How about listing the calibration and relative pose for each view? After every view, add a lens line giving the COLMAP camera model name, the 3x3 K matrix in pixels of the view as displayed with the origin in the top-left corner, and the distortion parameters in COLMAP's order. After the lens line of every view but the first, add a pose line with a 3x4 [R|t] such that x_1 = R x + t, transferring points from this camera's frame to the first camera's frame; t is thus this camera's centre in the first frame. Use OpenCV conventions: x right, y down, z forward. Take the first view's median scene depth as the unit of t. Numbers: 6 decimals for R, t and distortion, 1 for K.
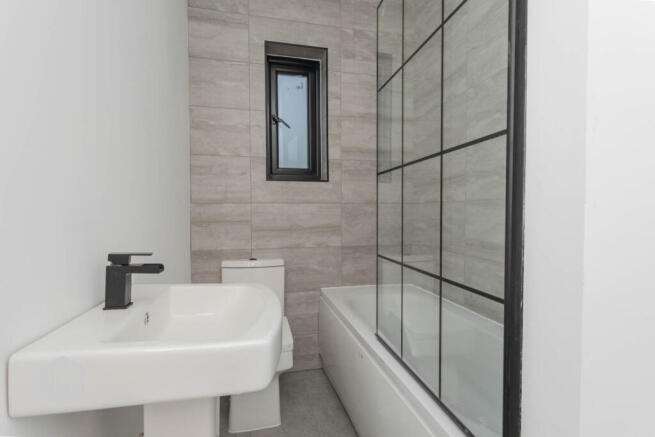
lens RADIAL K [[322.0, 0, 326.1], [0, 322.0, 221.3], [0, 0, 1]] dist [0.016977, 0.000035]
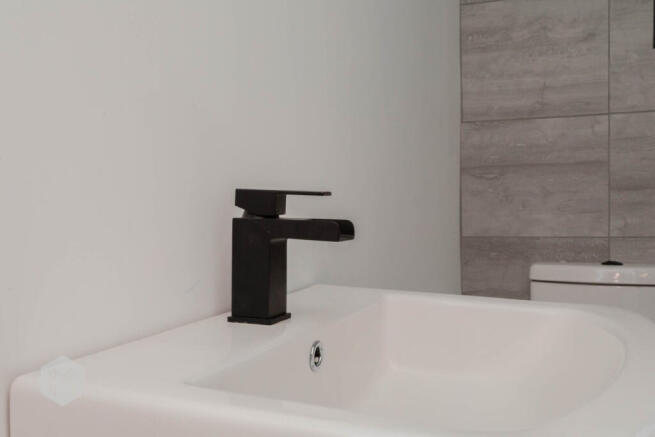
lens RADIAL K [[739.8, 0, 331.1], [0, 739.8, 220.4], [0, 0, 1]] dist [-0.029571, 0.000000]
pose [[0.826087, 0.020514, -0.563169, -0.015960], [-0.004535, 0.999547, 0.029758, 0.042714], [0.563524, -0.022029, 0.825806, 0.109546]]
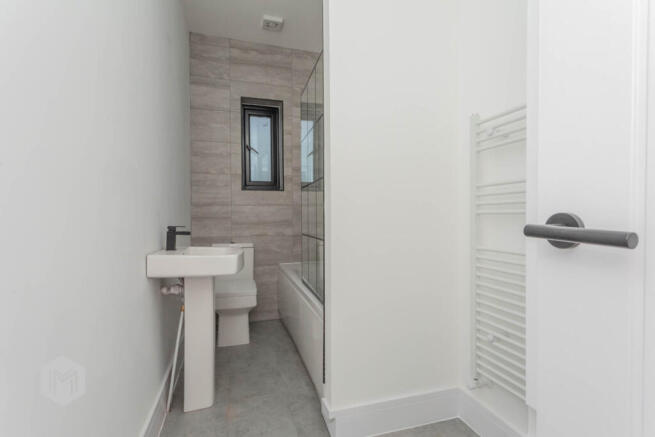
lens RADIAL K [[322.0, 0, 304.1], [0, 322.0, 224.6], [0, 0, 1]] dist [0.016977, 0.000035]
pose [[0.999895, -0.000353, -0.014494, 0.123717], [0.000308, 0.999995, -0.003093, 0.037194], [0.014495, 0.003088, 0.999890, -0.481194]]
